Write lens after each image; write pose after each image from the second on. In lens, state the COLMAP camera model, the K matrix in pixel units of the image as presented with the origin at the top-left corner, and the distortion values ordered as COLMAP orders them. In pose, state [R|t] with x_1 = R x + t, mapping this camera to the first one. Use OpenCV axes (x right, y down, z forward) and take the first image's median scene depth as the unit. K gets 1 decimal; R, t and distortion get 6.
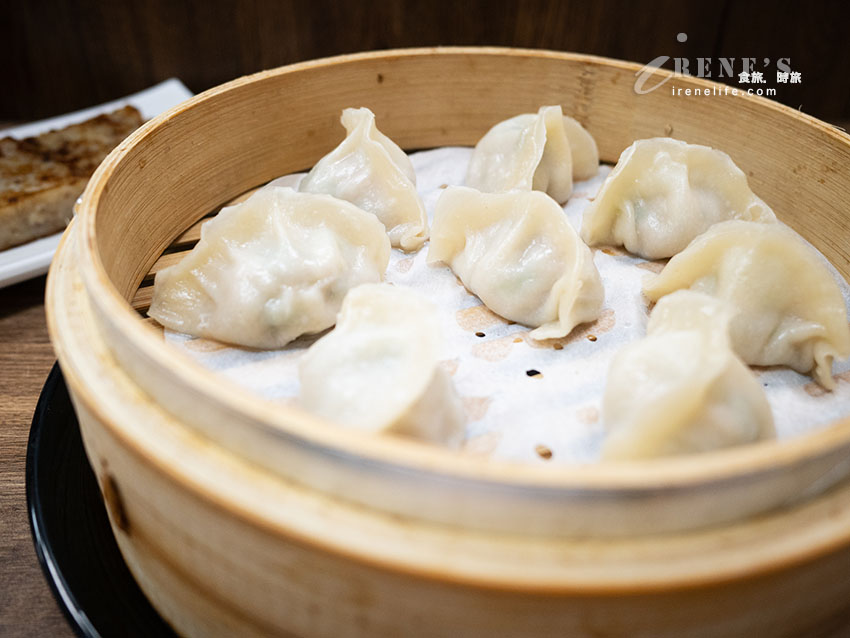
lens RADIAL K [[792.1, 0, 427.8], [0, 792.1, 323.0], [0, 0, 1]] dist [-0.050396, 0.003972]
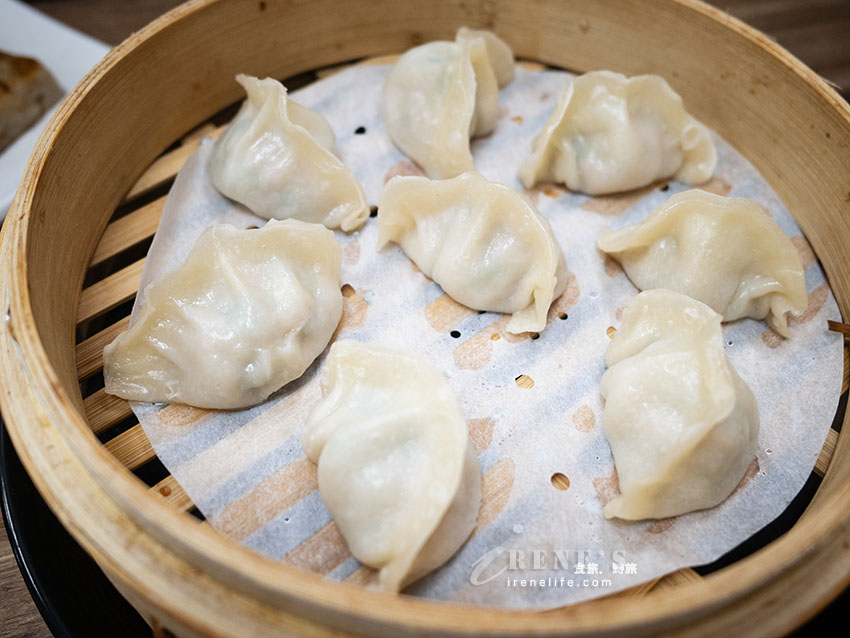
lens RADIAL K [[792.1, 0, 427.8], [0, 792.1, 323.0], [0, 0, 1]] dist [-0.050396, 0.003972]
pose [[0.967554, -0.195987, 0.159463, -0.119035], [0.136763, 0.936917, 0.321687, -0.313817], [-0.212450, -0.289441, 0.933321, 0.088840]]
